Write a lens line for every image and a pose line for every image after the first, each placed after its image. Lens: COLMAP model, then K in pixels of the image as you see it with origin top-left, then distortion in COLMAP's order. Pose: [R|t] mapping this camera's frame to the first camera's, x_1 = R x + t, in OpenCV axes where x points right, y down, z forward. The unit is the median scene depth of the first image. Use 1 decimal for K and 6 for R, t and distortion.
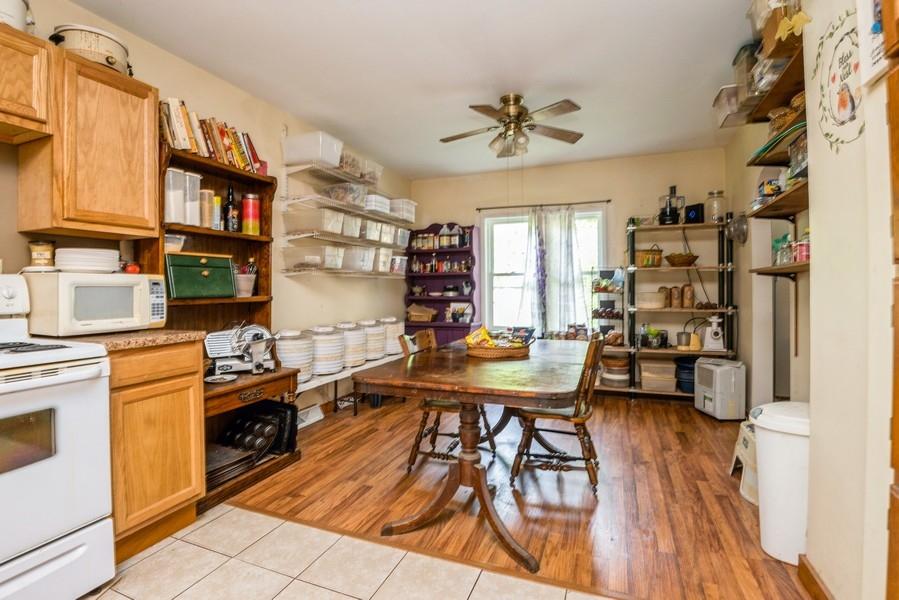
lens RADIAL K [[421.5, 0, 449.7], [0, 421.5, 288.8], [0, 0, 1]] dist [-0.000097, -0.000019]
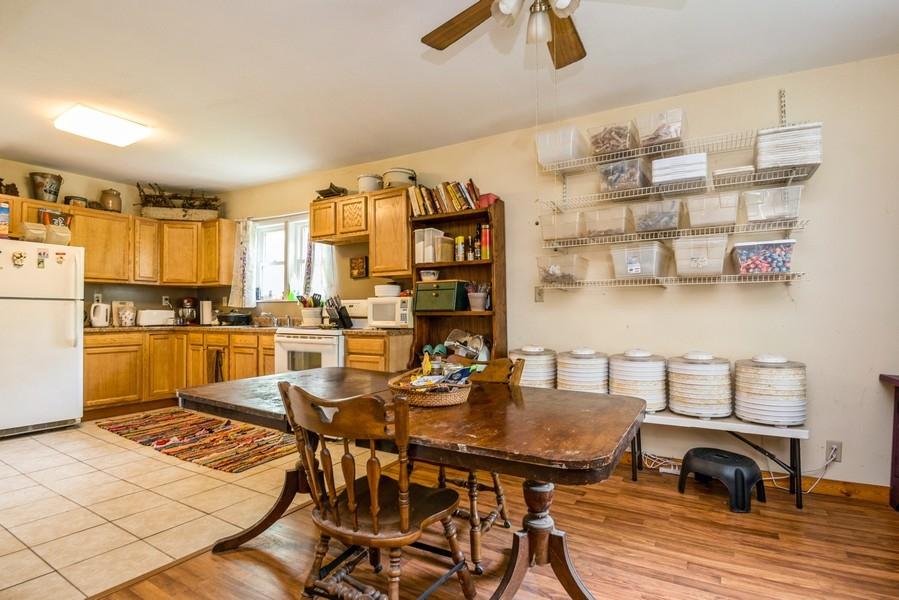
lens RADIAL K [[428.4, 0, 449.5], [0, 428.4, 300.0], [0, 0, 1]] dist [-0.017335, -0.000167]
pose [[-0.153694, -0.023616, -0.987836, 0.868713], [0.004368, 0.999688, -0.024579, 0.019700], [0.988109, -0.008093, -0.153542, 1.285157]]
